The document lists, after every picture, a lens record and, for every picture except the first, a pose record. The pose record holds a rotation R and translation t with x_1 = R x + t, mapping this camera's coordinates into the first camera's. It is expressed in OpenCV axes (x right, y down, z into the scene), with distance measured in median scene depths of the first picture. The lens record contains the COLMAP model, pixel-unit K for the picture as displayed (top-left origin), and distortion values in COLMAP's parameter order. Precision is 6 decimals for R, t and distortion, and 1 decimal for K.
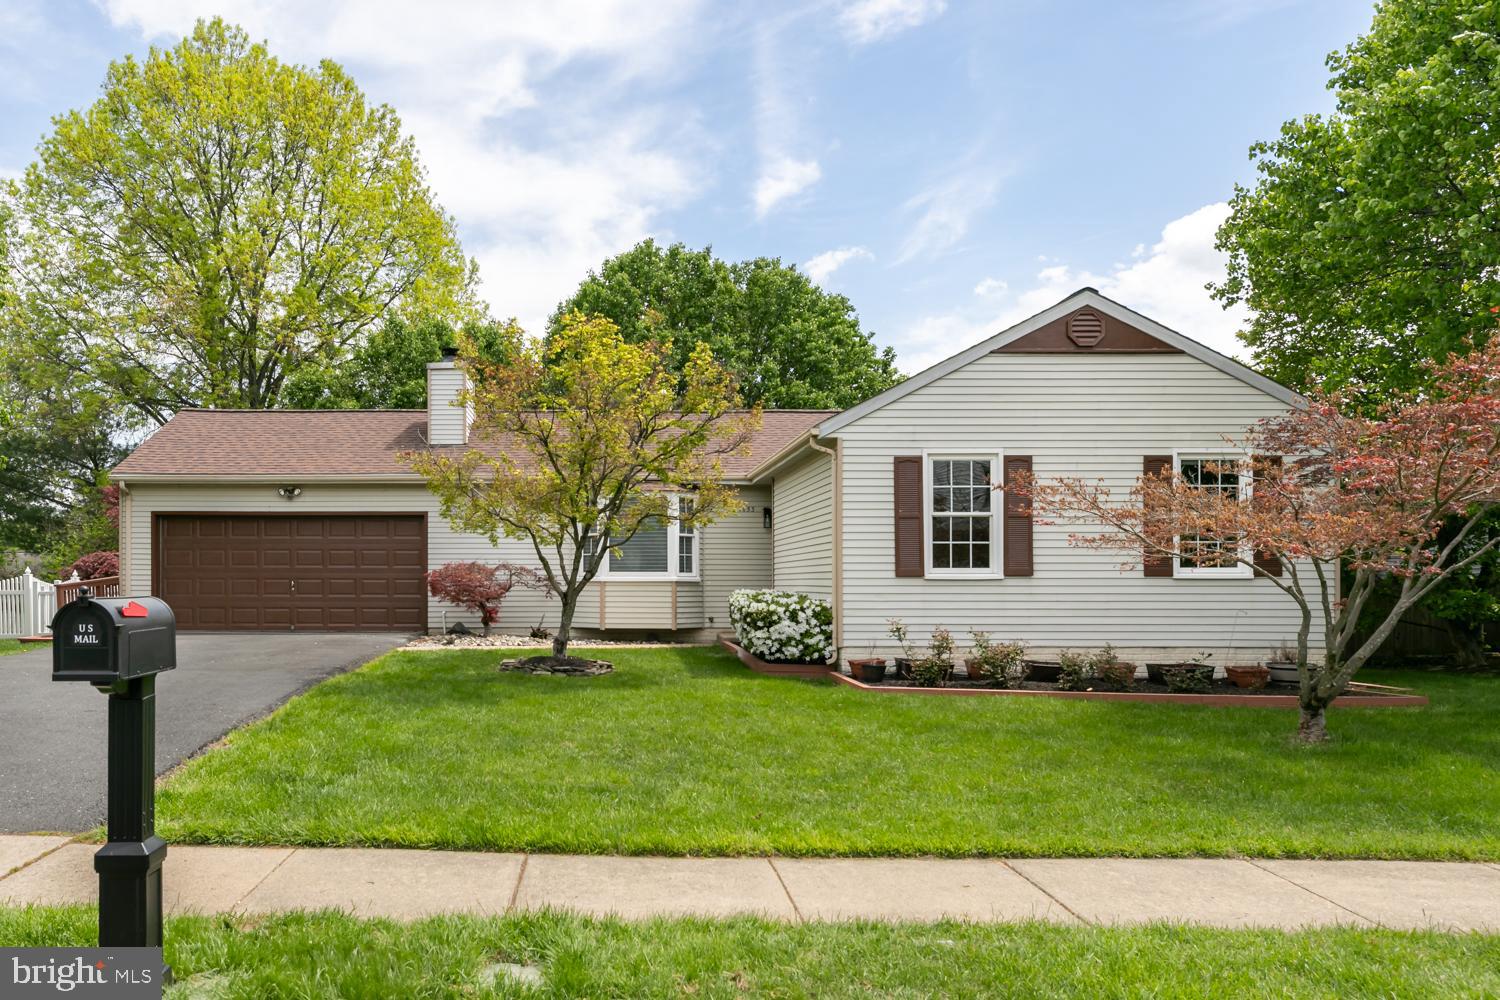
lens RADIAL K [[985.6, 0, 745.9], [0, 985.6, 507.0], [0, 0, 1]] dist [-0.006985, 0.001375]
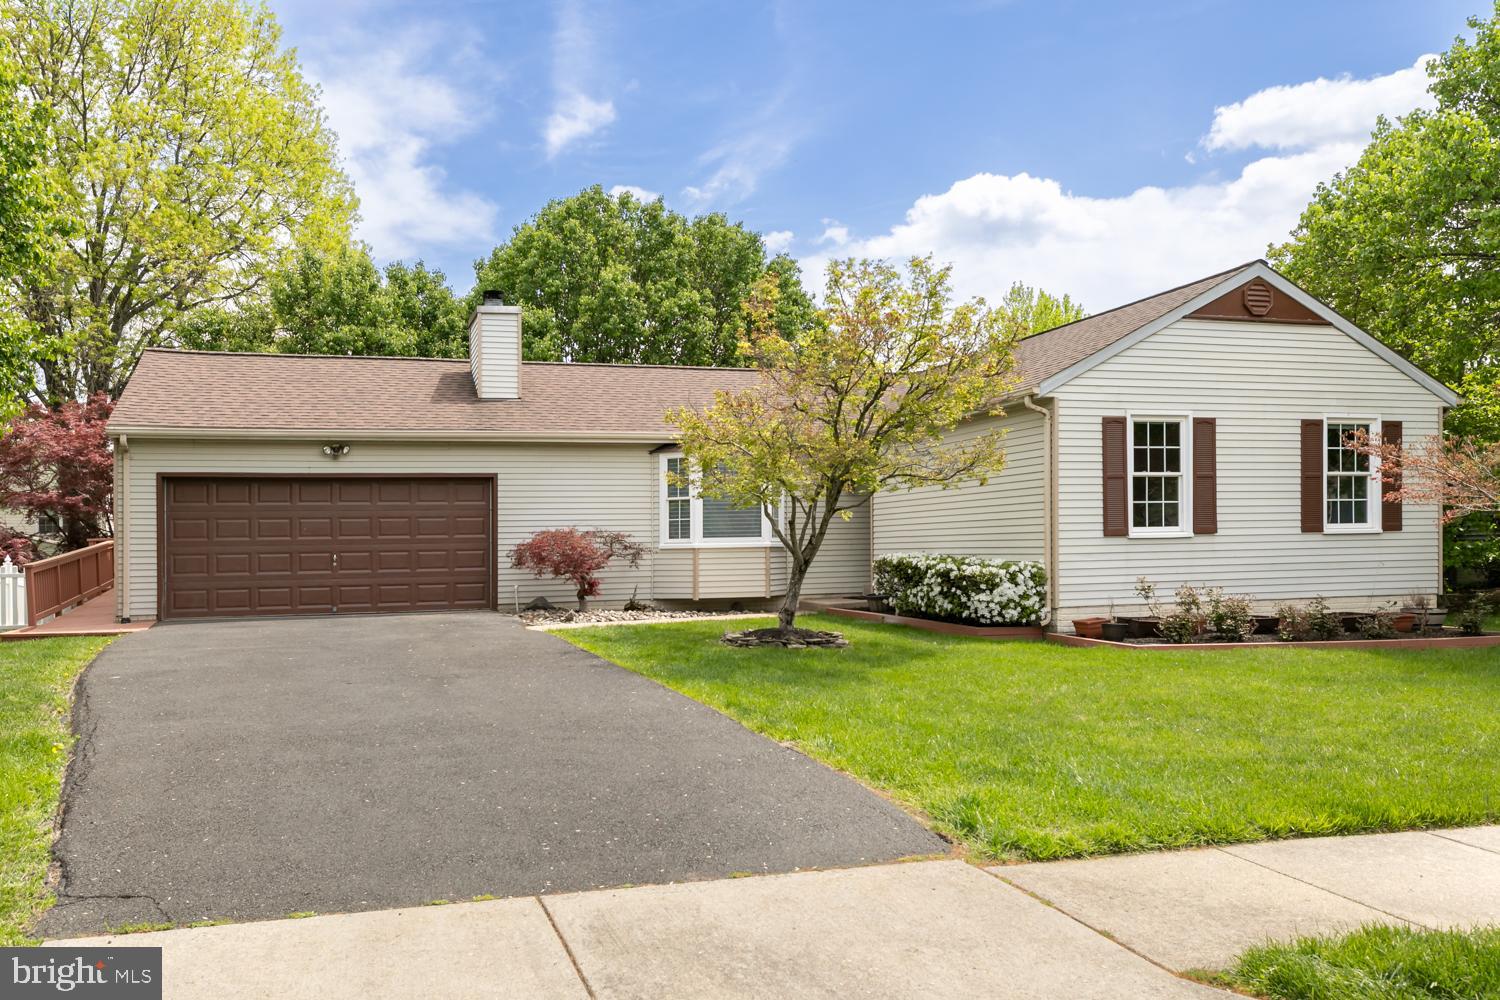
lens RADIAL K [[1033.6, 0, 754.5], [0, 1033.6, 504.5], [0, 0, 1]] dist [-0.027289, -0.009011]
pose [[0.968600, -0.007379, 0.248515, -0.451104], [-0.000590, 0.999488, 0.031978, 0.004497], [-0.248624, -0.031121, 0.968100, 0.068534]]
